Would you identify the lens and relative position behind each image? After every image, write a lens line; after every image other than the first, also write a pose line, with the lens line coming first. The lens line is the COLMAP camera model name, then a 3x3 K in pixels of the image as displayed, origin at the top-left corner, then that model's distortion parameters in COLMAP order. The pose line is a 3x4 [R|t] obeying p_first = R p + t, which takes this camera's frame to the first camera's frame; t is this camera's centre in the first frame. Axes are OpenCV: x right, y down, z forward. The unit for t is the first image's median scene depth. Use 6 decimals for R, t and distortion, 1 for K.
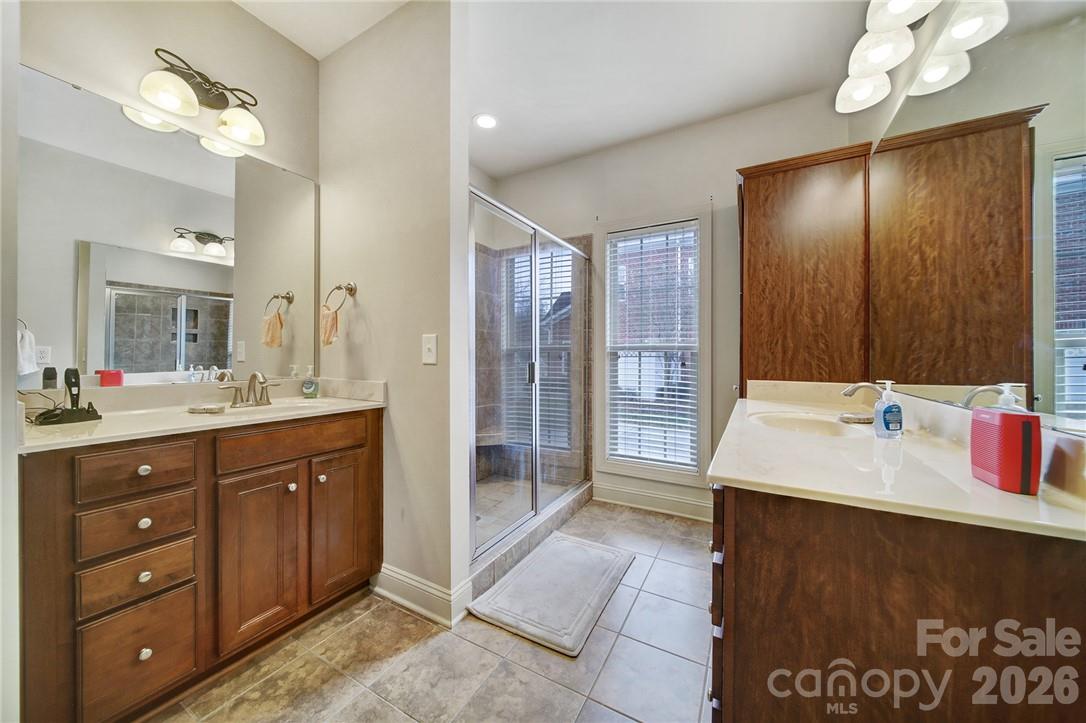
lens RADIAL K [[380.0, 0, 541.9], [0, 380.0, 356.8], [0, 0, 1]] dist [-0.002118, -0.000712]
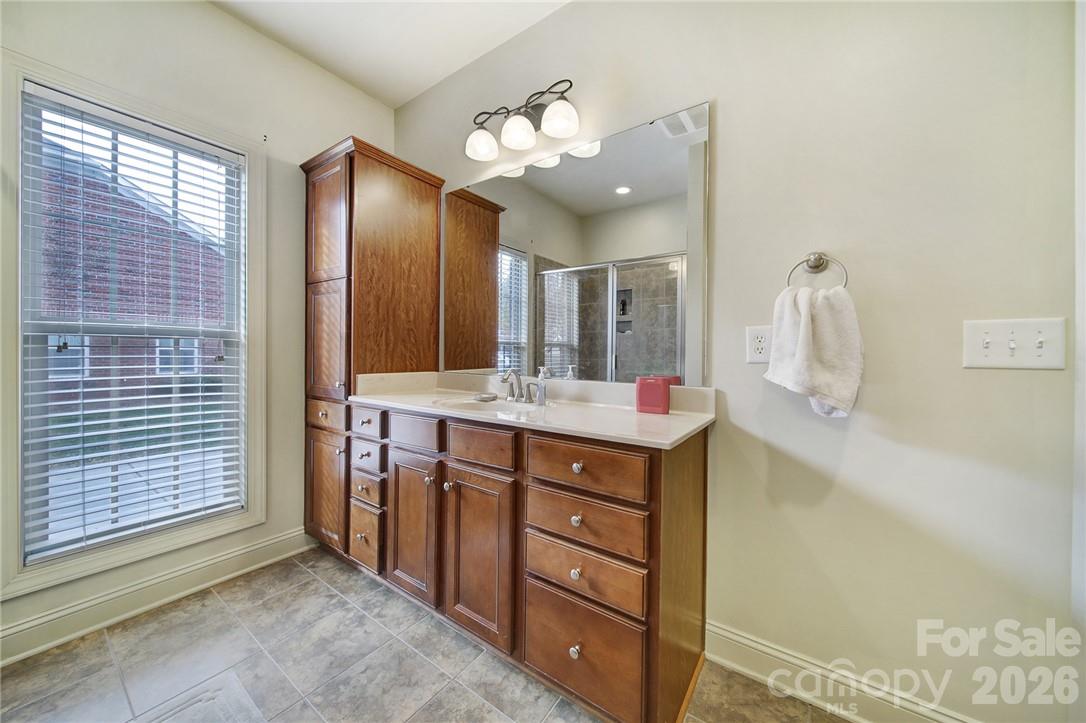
lens RADIAL K [[380.0, 0, 544.0], [0, 380.0, 355.2], [0, 0, 1]] dist [-0.002118, -0.000712]
pose [[0.103842, -0.006232, 0.994574, -0.327264], [-0.006393, 0.999956, 0.006933, 0.005943], [-0.994573, -0.007078, 0.103797, 0.476876]]
